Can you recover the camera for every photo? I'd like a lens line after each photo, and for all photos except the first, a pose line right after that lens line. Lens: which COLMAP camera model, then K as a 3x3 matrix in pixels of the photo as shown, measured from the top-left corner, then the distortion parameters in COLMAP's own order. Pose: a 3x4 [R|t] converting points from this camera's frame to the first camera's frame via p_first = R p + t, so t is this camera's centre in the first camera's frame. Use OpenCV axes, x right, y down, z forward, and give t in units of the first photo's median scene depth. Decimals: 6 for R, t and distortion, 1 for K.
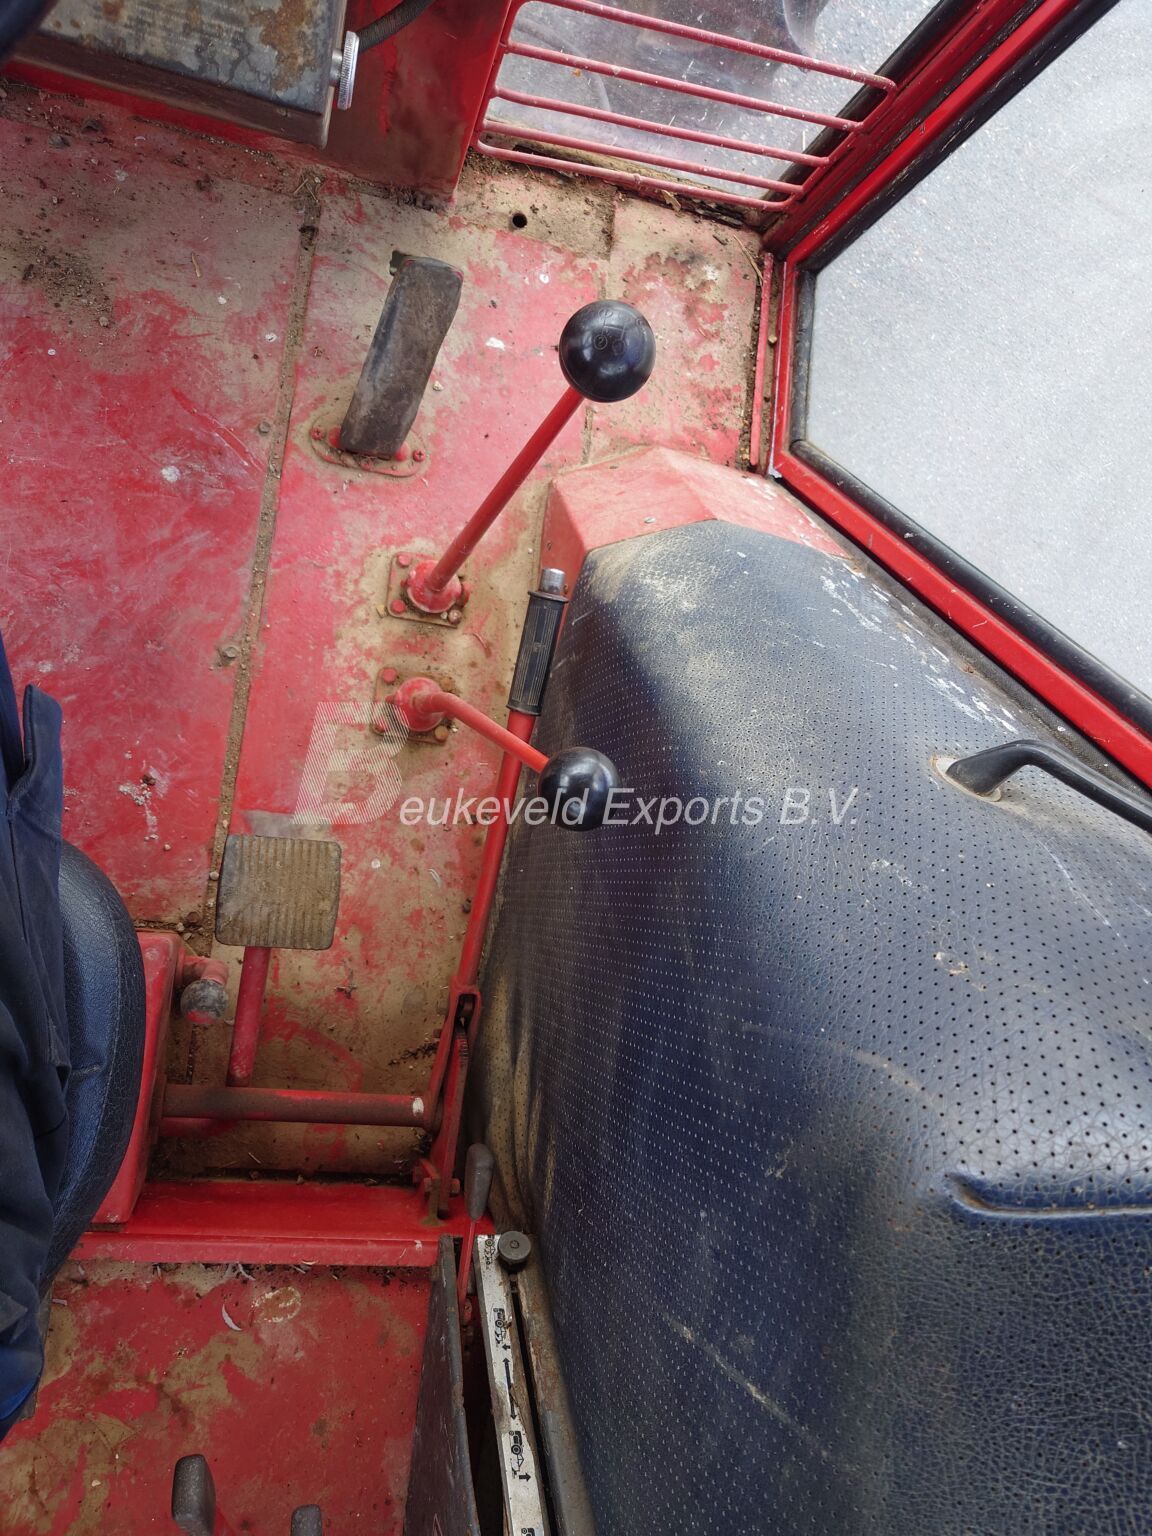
lens RADIAL K [[1103.6, 0, 576.0], [0, 1103.6, 768.0], [0, 0, 1]] dist [-0.008716, 0.014831]
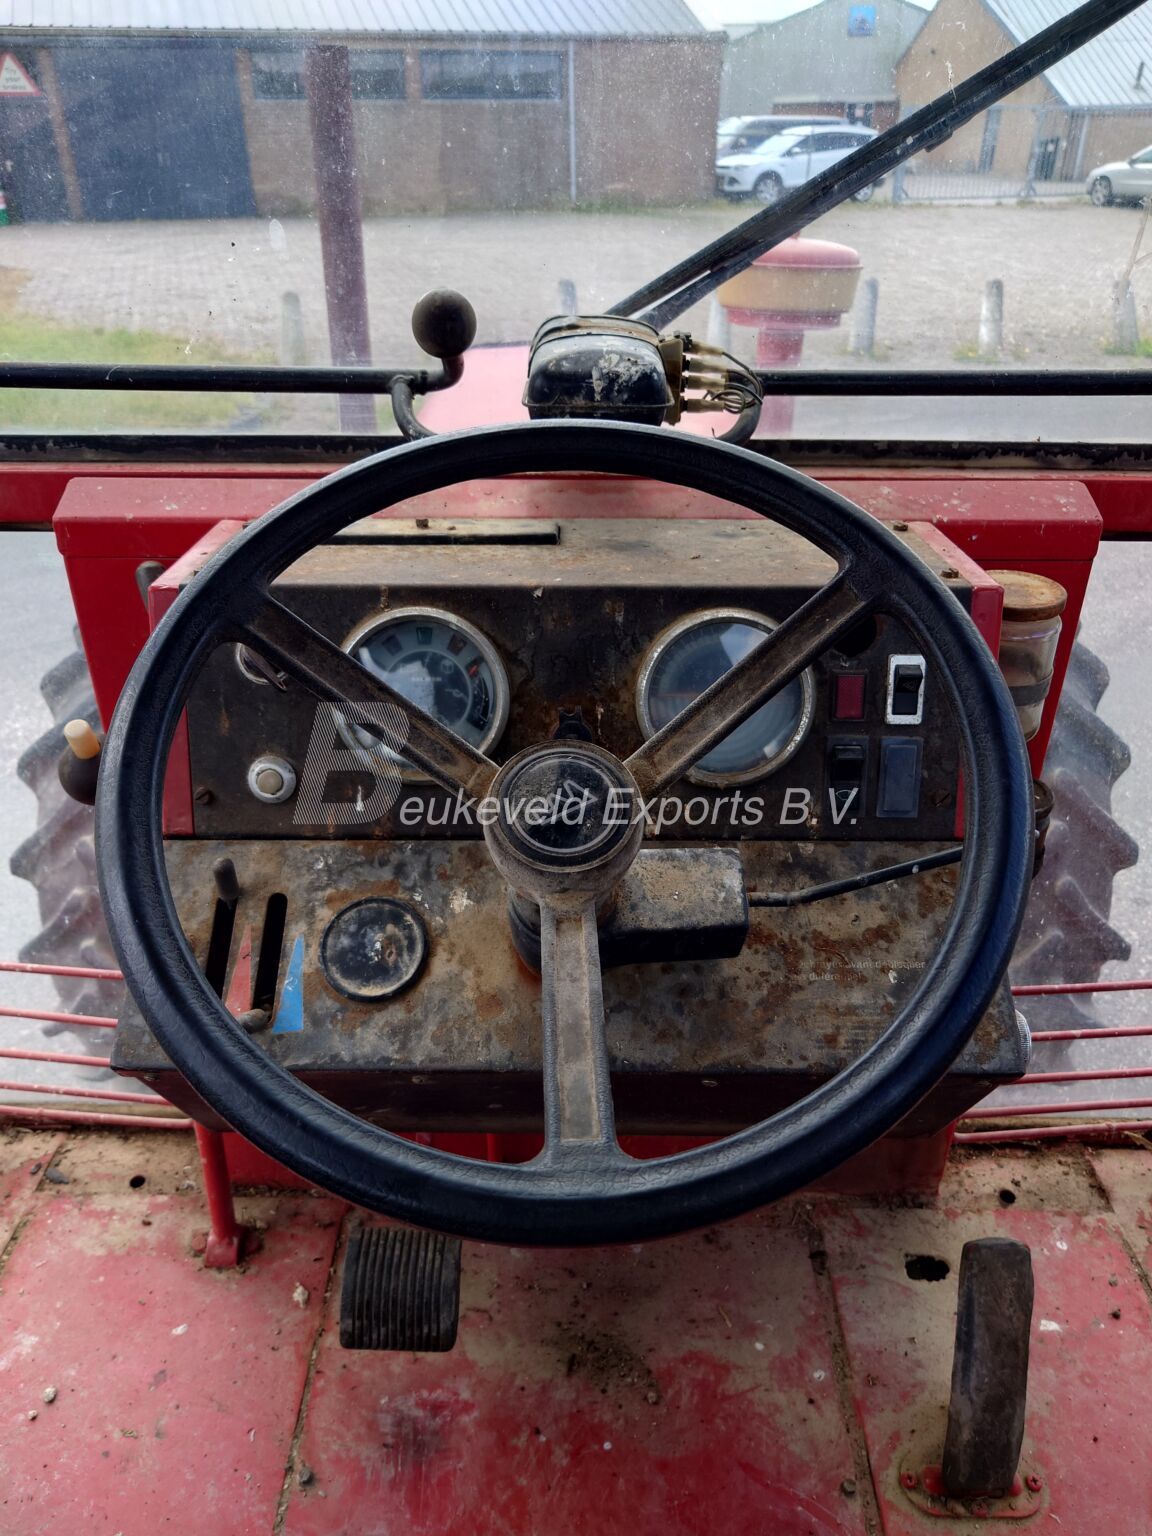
lens RADIAL K [[1103.6, 0, 576.0], [0, 1103.6, 768.0], [0, 0, 1]] dist [-0.008716, 0.014831]
pose [[0.955651, -0.285542, -0.072091, -0.261621], [0.119504, 0.599717, -0.791238, 0.004765], [0.269166, 0.747532, 0.607244, 0.018520]]
